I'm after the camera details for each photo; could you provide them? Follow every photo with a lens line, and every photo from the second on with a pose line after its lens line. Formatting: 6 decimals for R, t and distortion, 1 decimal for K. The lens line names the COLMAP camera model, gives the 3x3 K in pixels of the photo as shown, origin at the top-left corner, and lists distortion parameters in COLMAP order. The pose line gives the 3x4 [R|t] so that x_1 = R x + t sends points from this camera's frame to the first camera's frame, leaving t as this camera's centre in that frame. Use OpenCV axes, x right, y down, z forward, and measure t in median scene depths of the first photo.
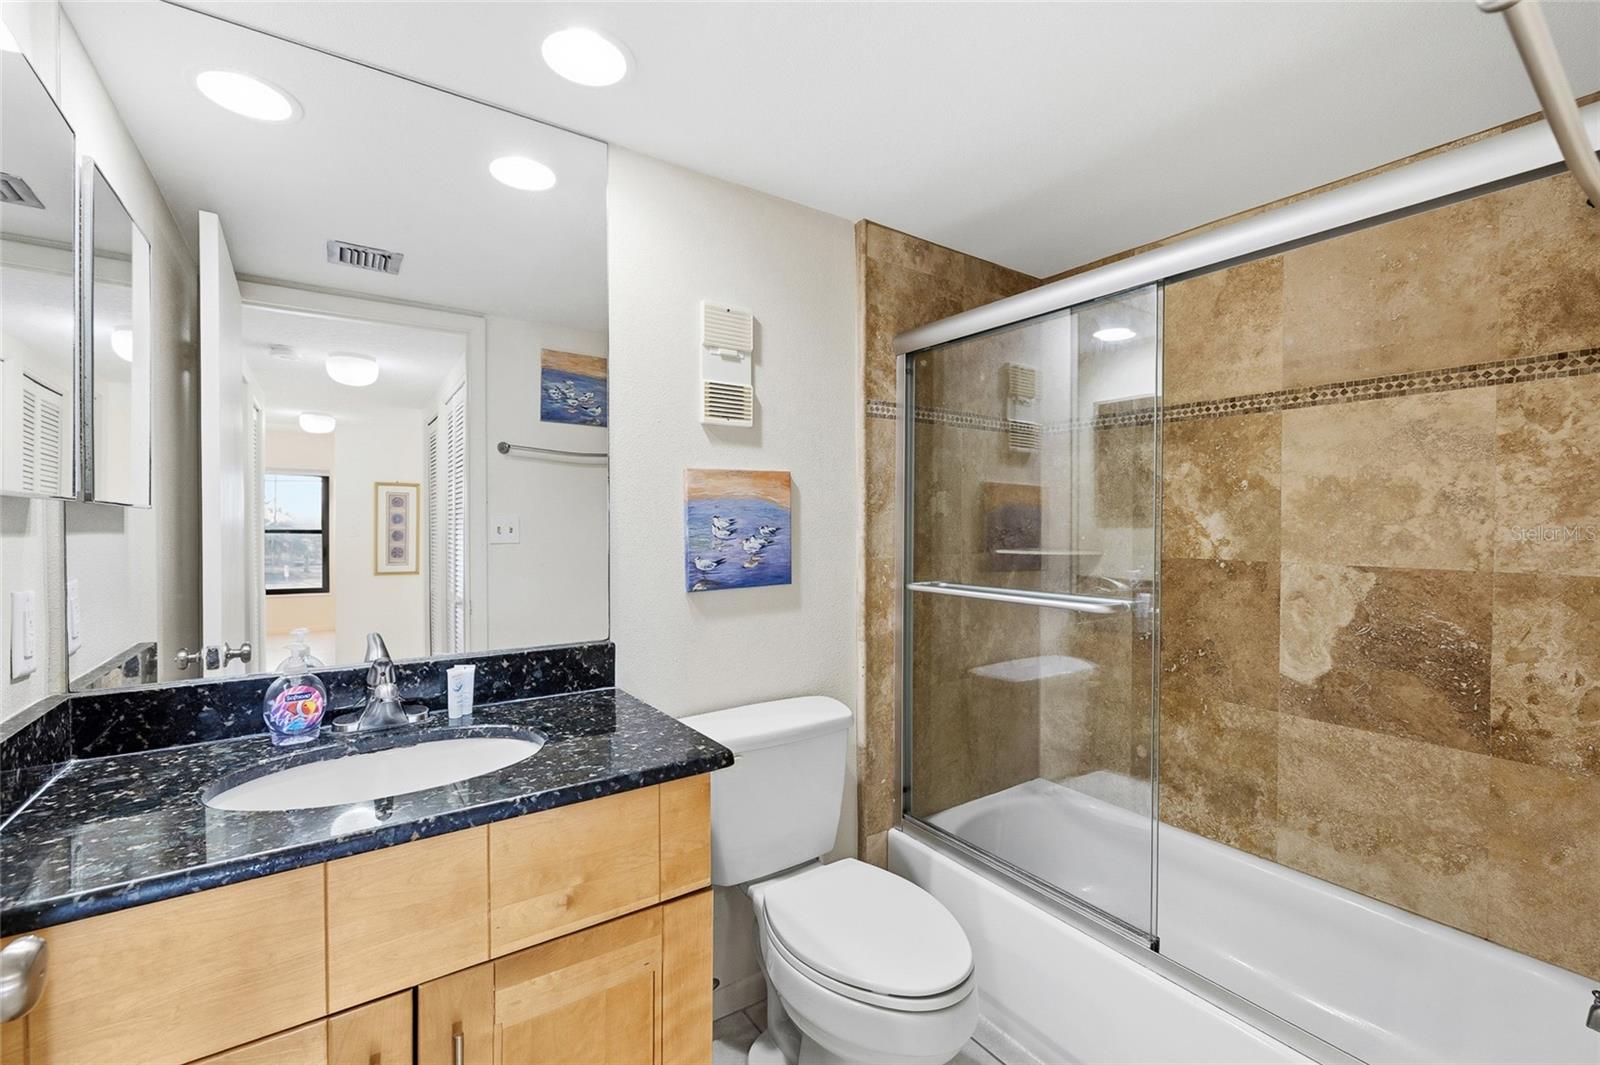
lens RADIAL K [[706.0, 0, 803.8], [0, 706.0, 520.3], [0, 0, 1]] dist [-0.003557, -0.000215]
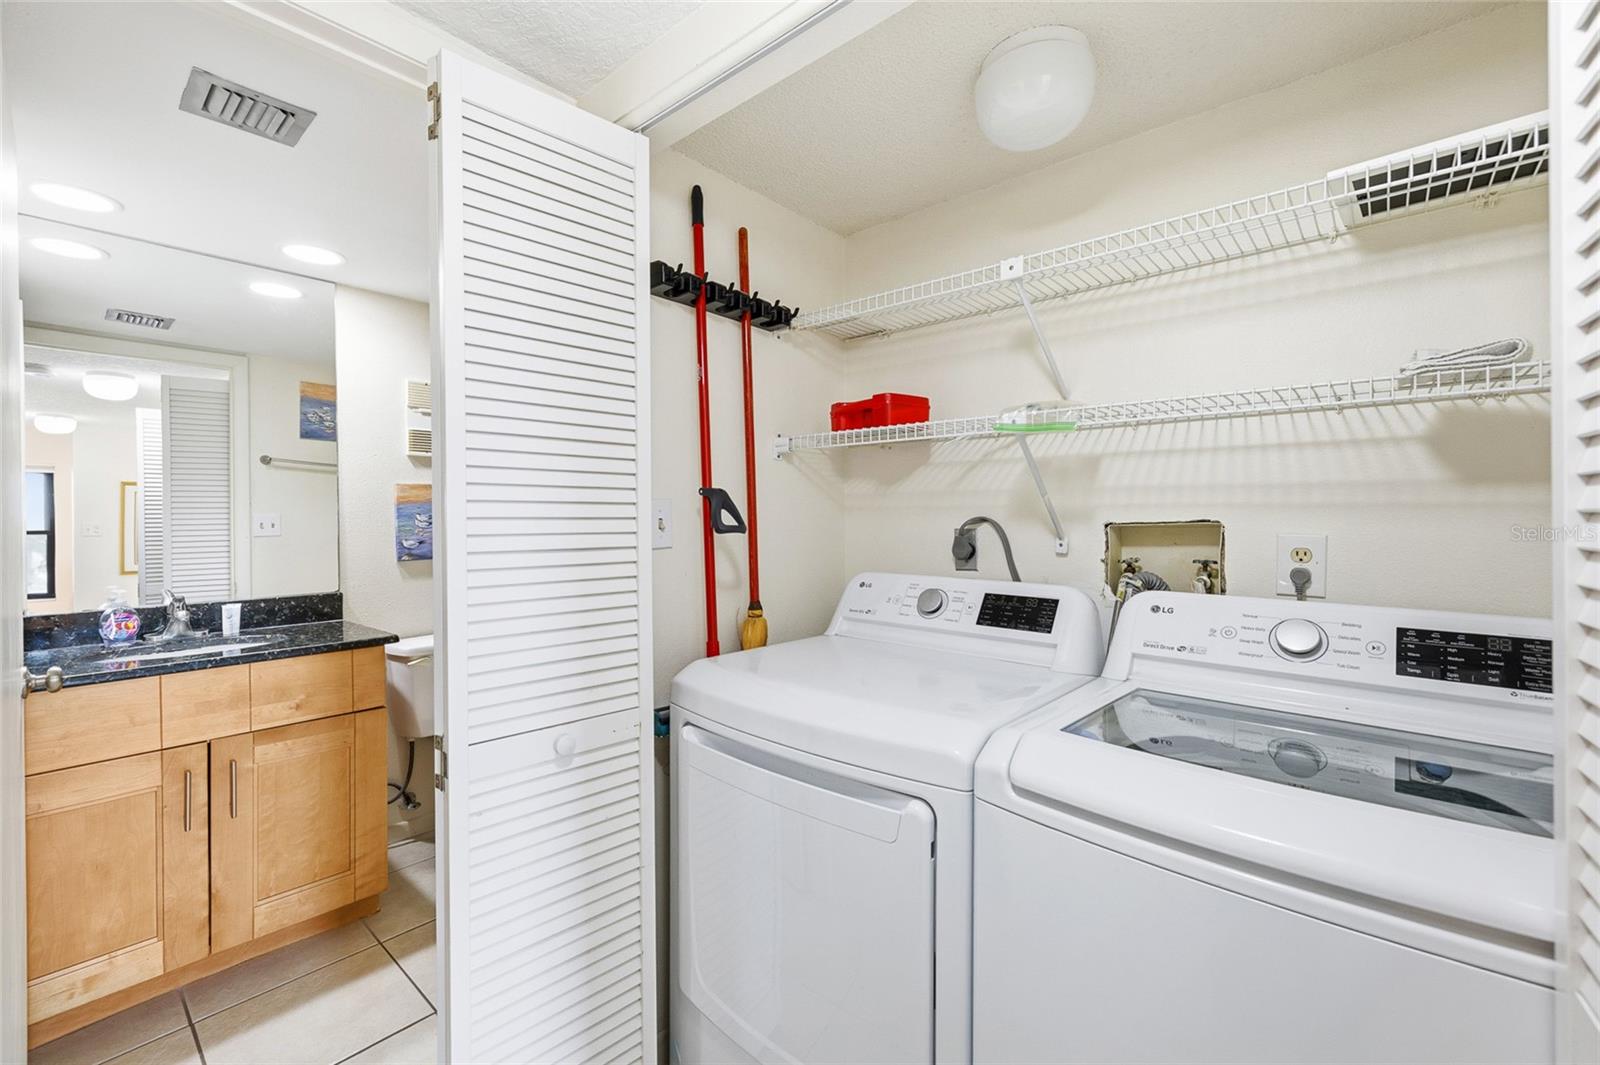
lens RADIAL K [[675.4, 0, 797.4], [0, 675.4, 514.5], [0, 0, 1]] dist [-0.001952, -0.000739]
pose [[0.967307, -0.008184, 0.253477, 0.385283], [0.008476, 0.999964, -0.000059, 0.004365], [-0.253467, 0.002206, 0.967342, -0.835552]]
